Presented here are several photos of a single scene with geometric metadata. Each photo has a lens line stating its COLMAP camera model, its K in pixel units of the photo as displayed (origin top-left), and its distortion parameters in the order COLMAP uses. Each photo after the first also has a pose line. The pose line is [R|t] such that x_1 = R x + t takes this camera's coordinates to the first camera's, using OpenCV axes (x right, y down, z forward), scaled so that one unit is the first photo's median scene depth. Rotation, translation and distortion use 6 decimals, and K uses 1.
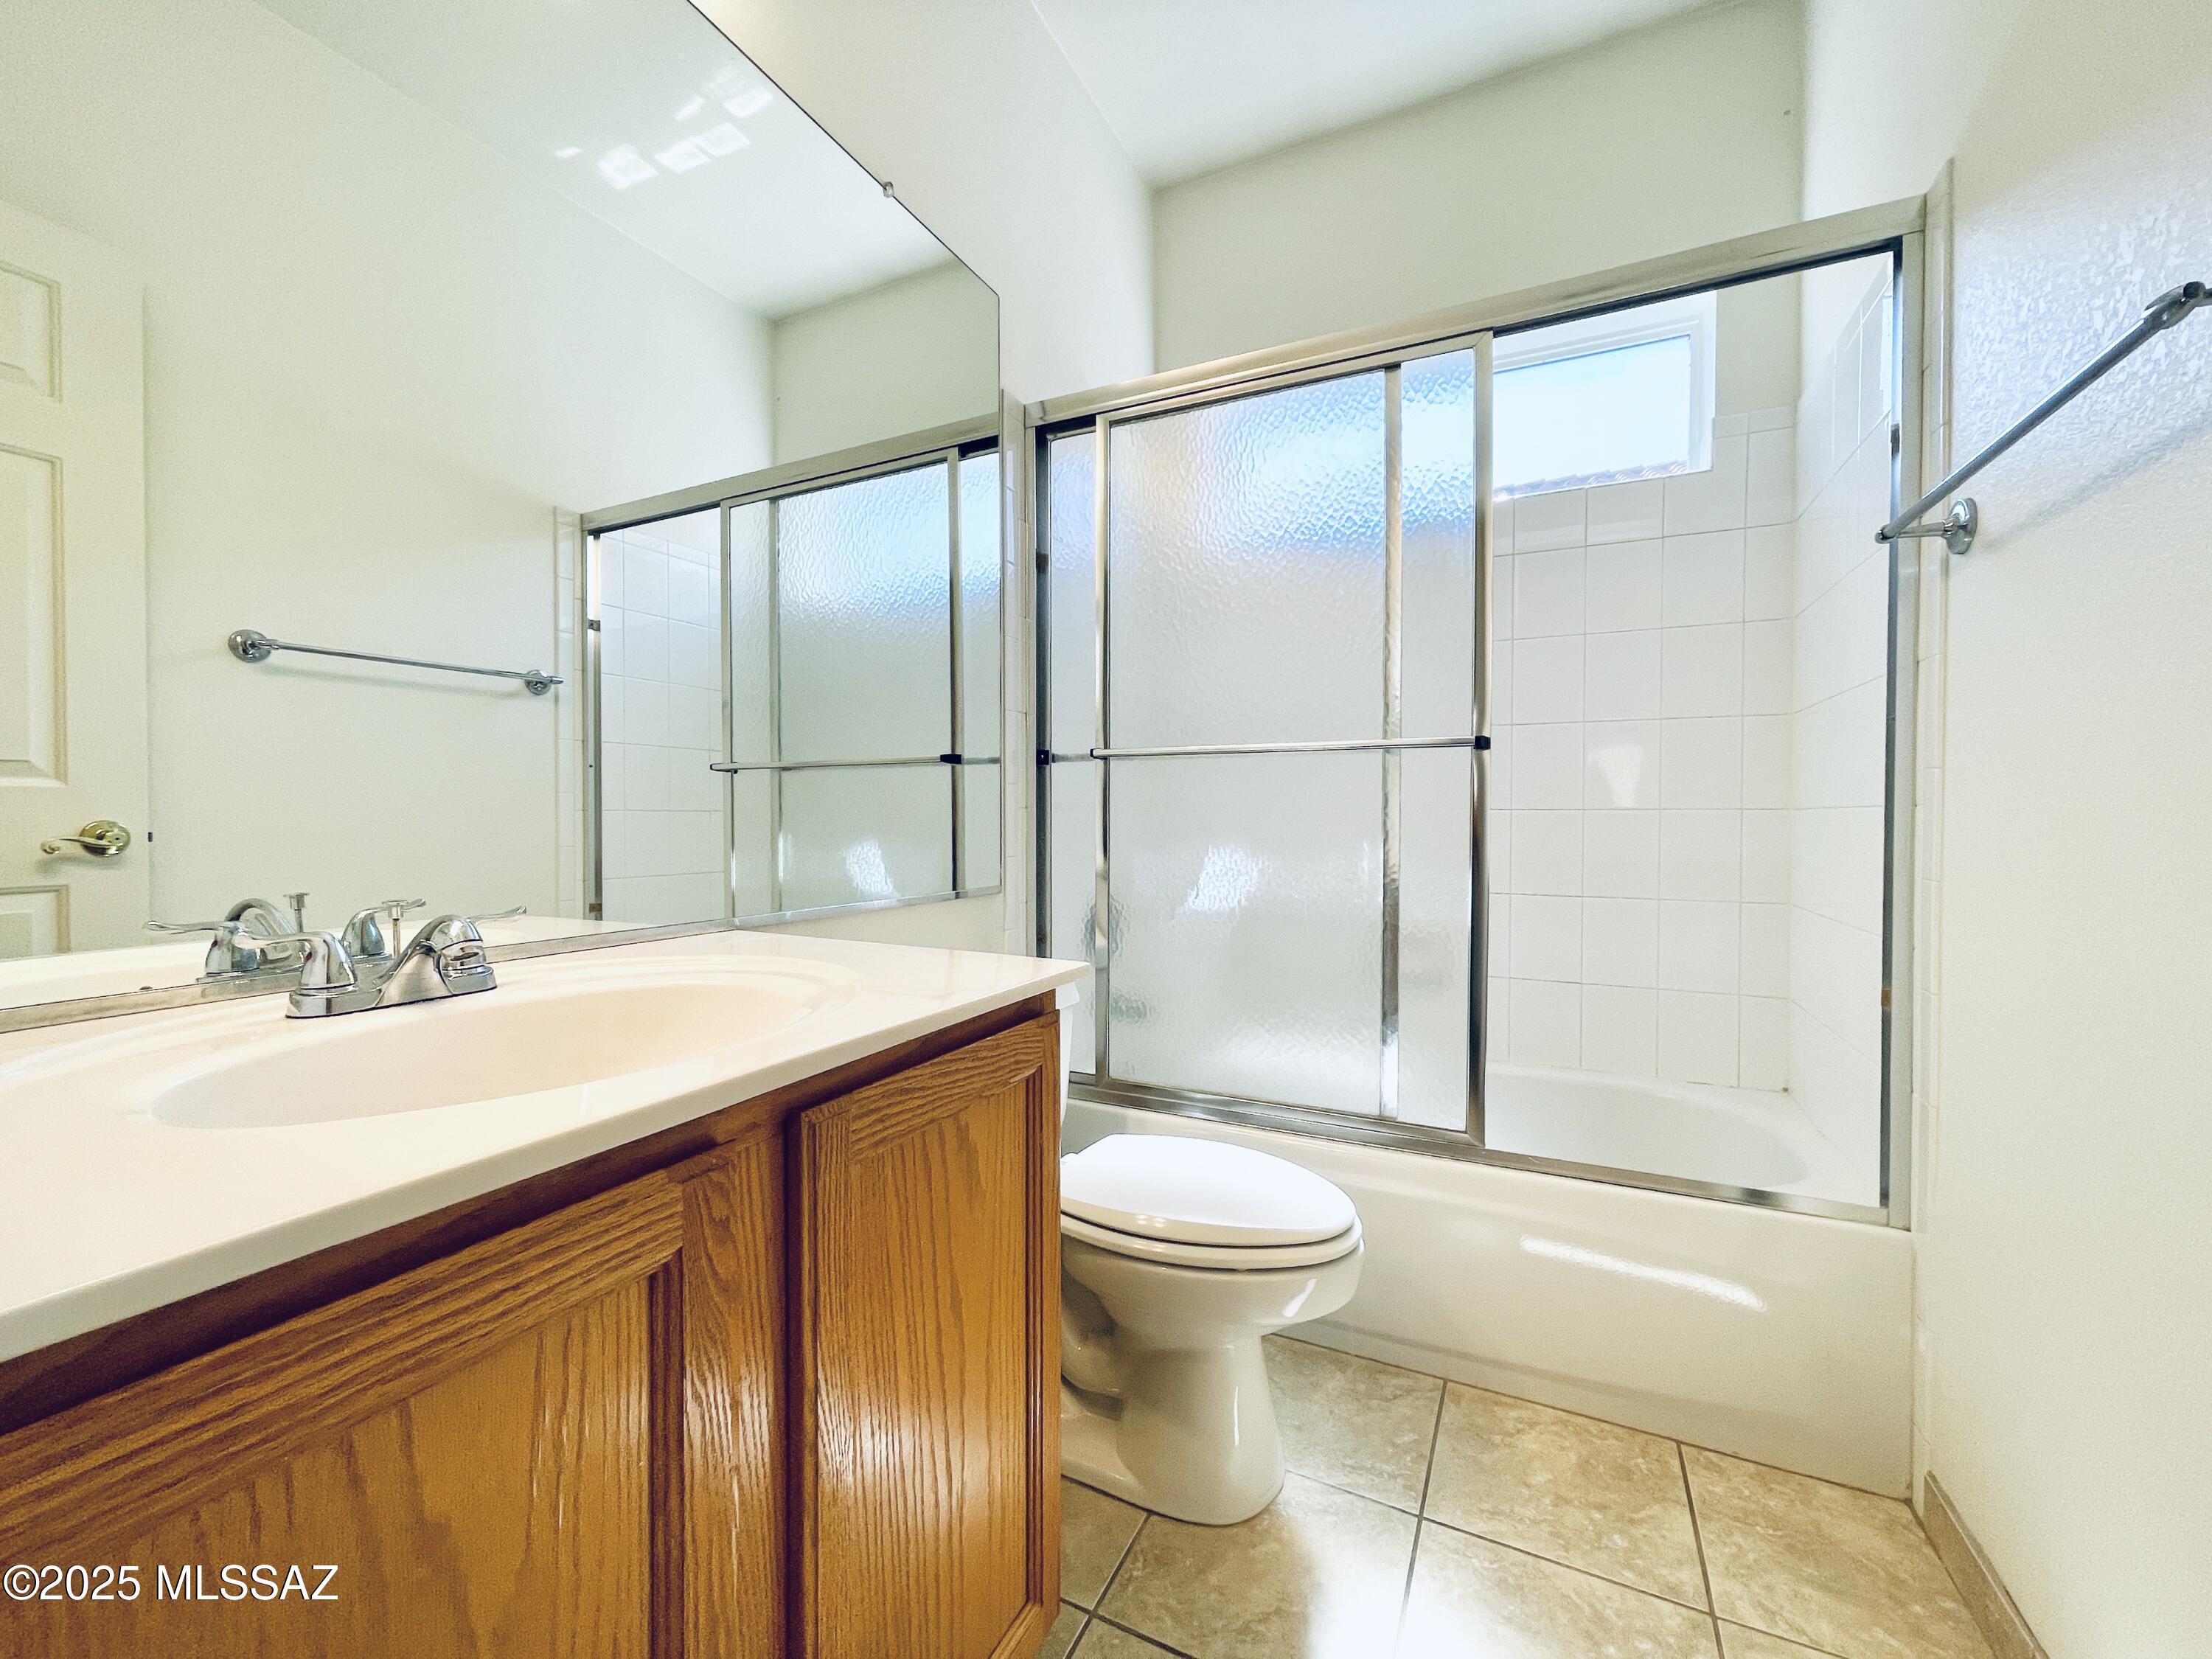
lens RADIAL K [[894.8, 0, 1106.2], [0, 894.8, 832.1], [0, 0, 1]] dist [-0.003372, 0.002813]
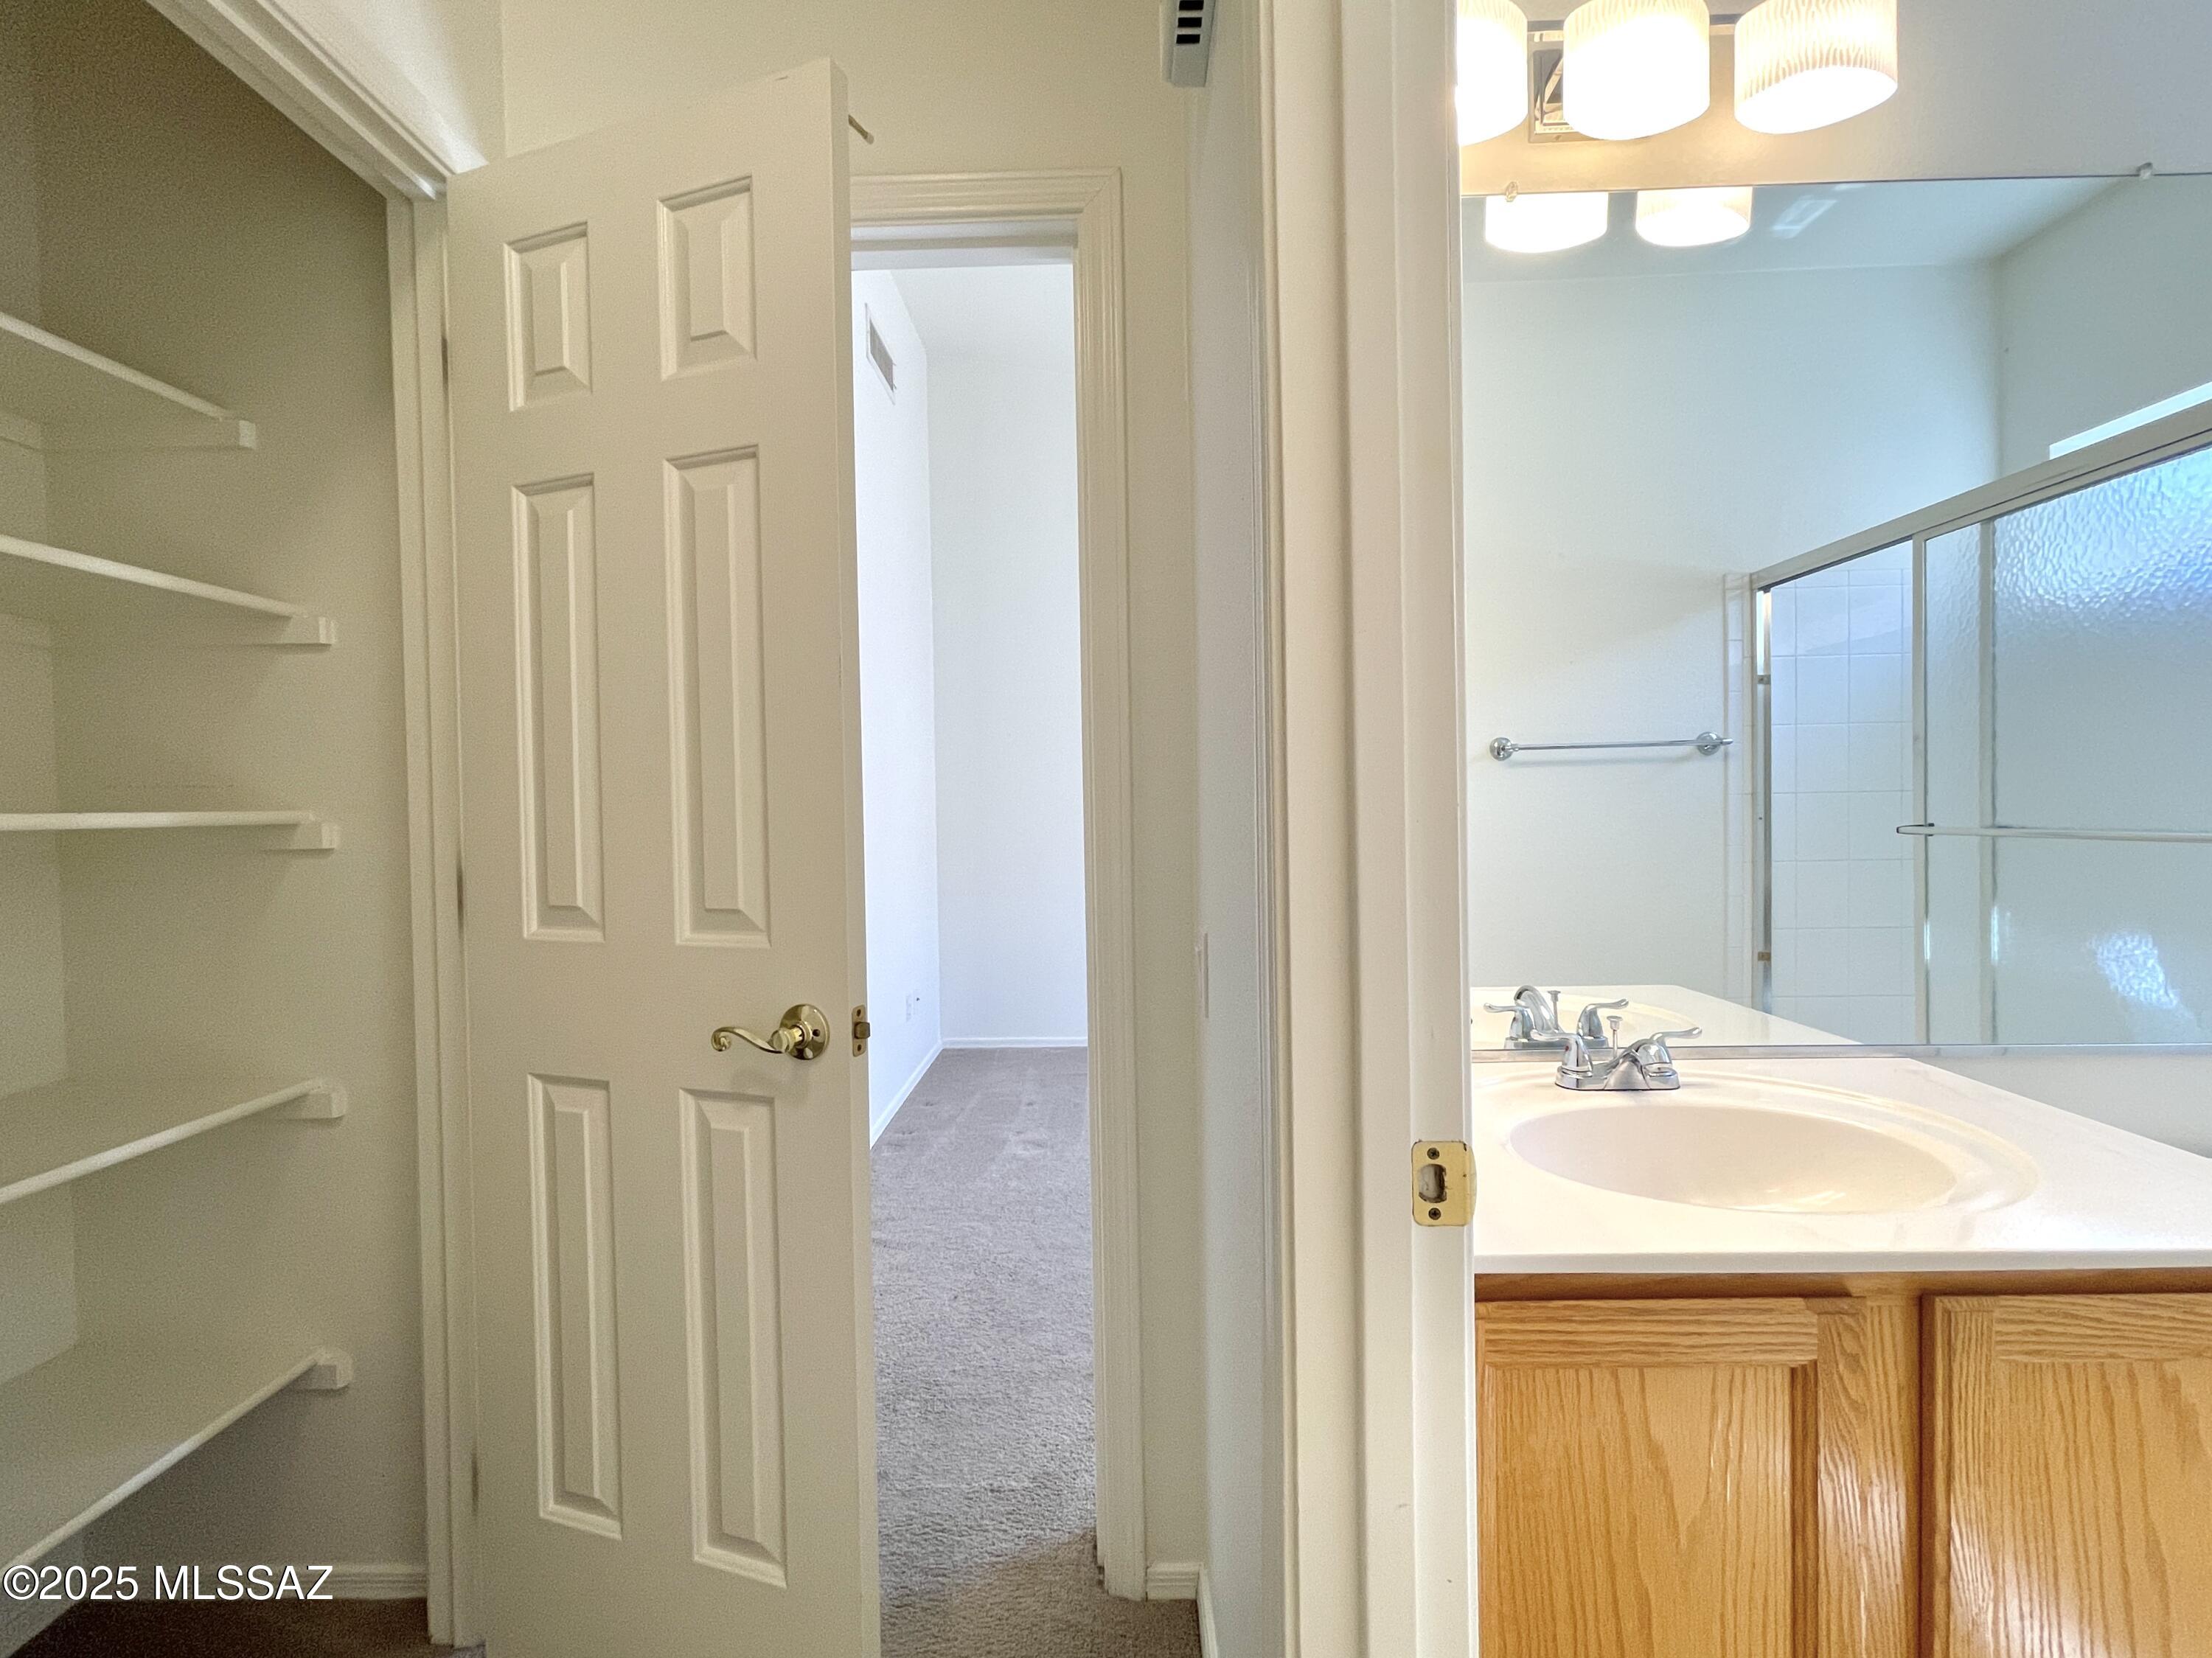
lens RADIAL K [[920.4, 0, 1109.3], [0, 920.4, 821.1], [0, 0, 1]] dist [0.014259, -0.006750]
pose [[0.418818, 0.005949, -0.908051, 0.147864], [0.001579, 0.999972, 0.007279, -0.154582], [0.908069, -0.004482, 0.418797, -0.241295]]
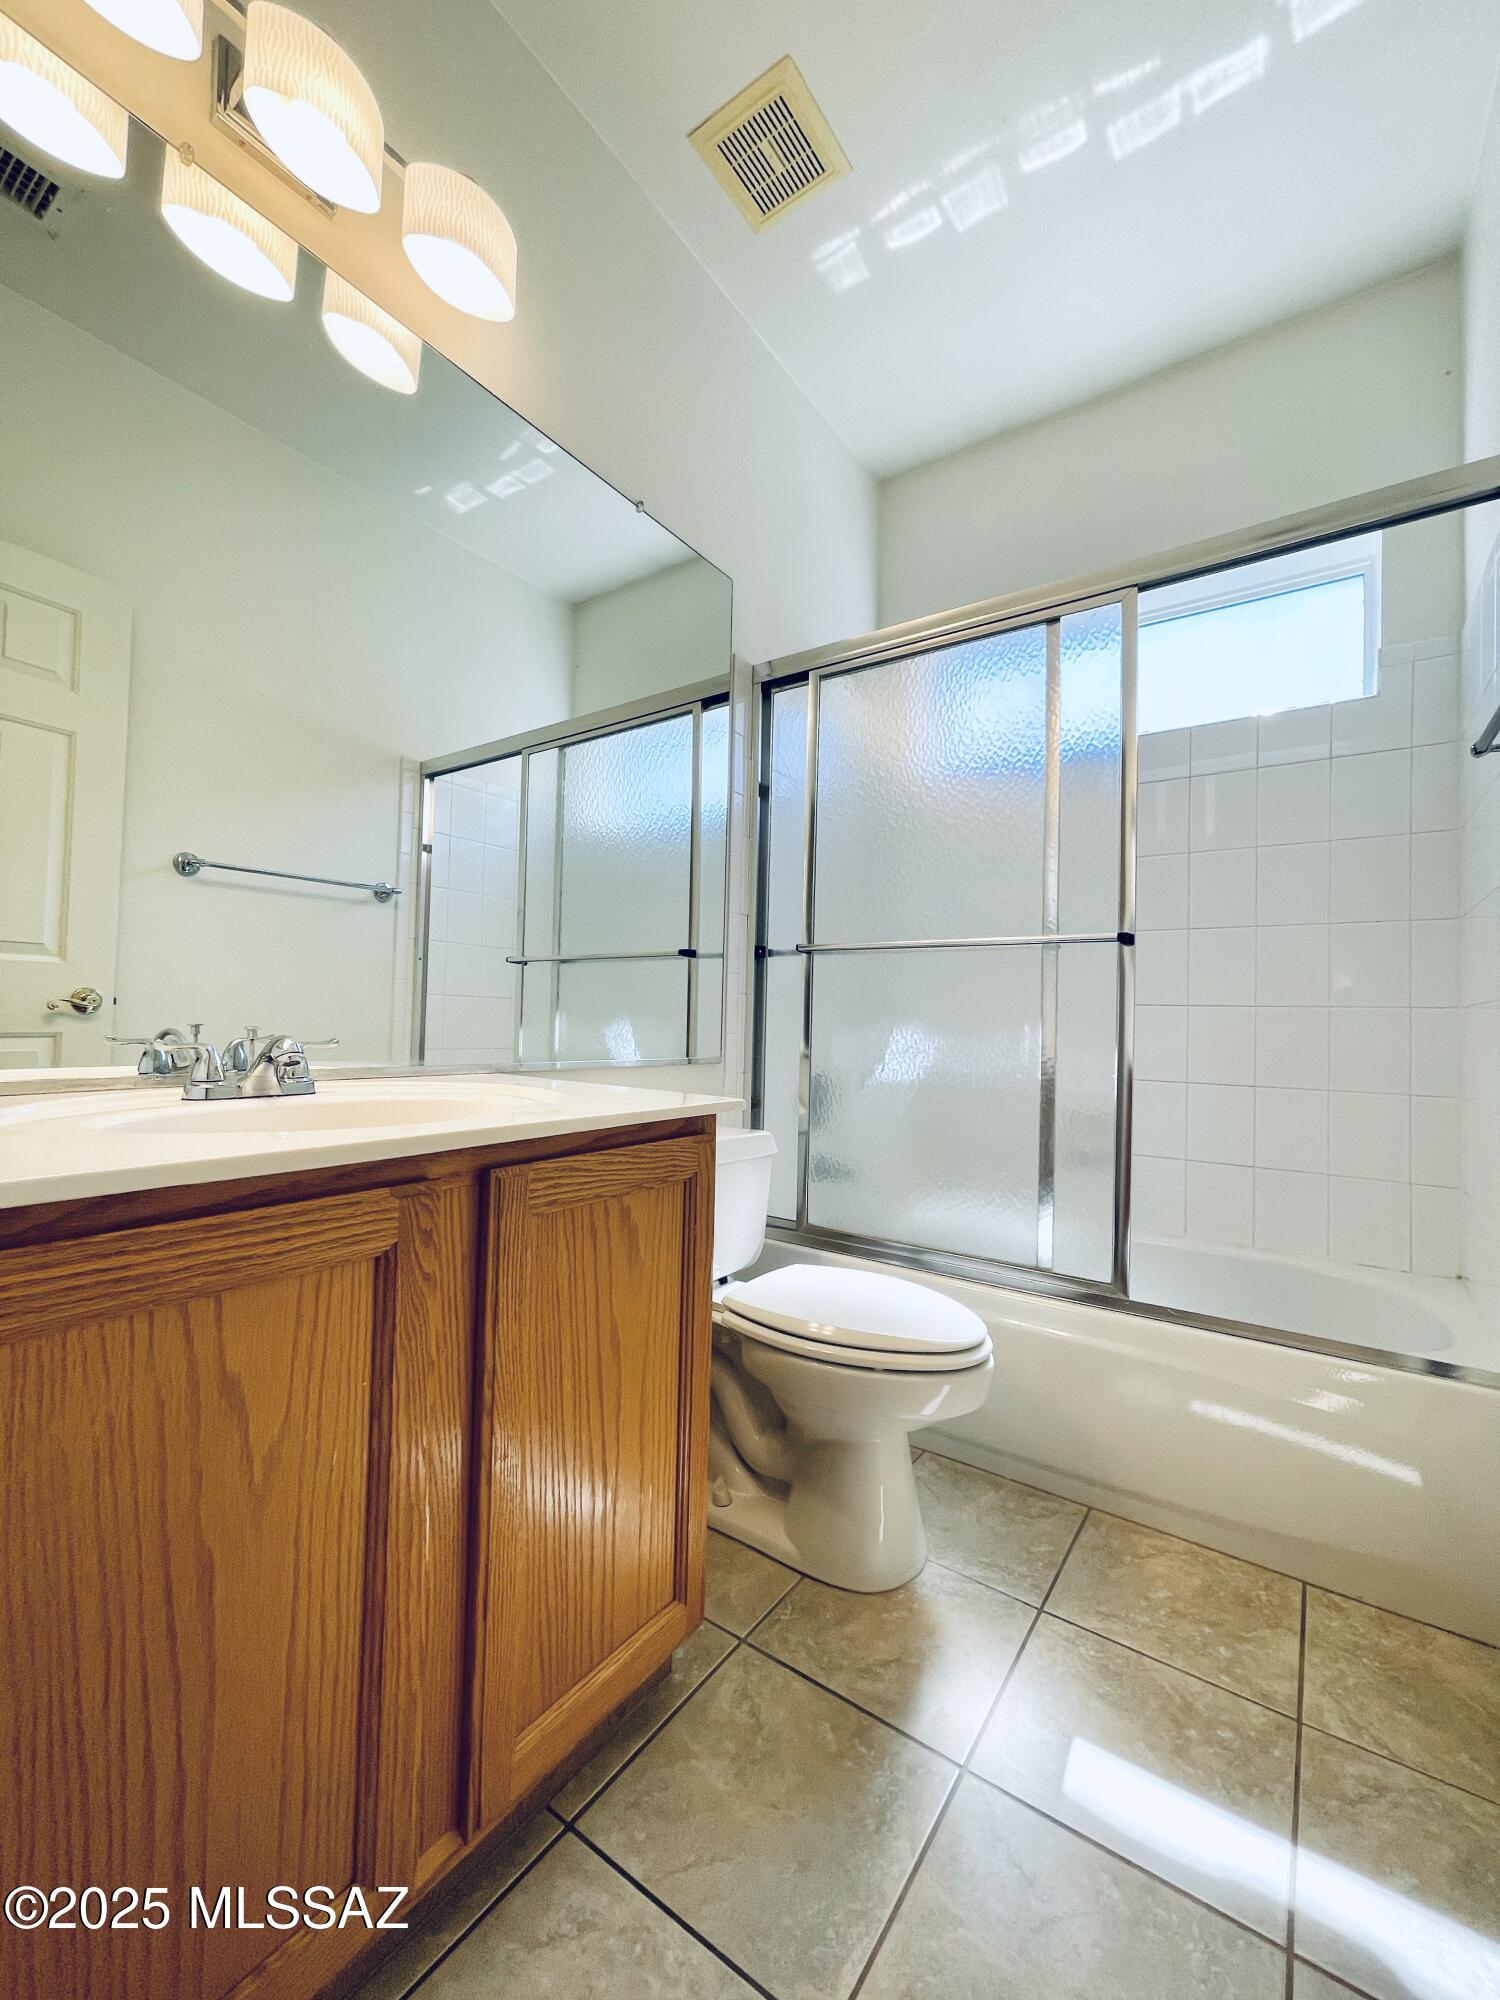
lens RADIAL K [[806.8, 0, 750.0], [0, 806.8, 1000.0], [0, 0, 1]] dist [-0.002162, -0.000440]
pose [[0.987898, 0.019618, -0.153859, 0.119885], [-0.026544, 0.998718, -0.043093, 0.040695], [0.152816, 0.046655, 0.987153, -0.100773]]
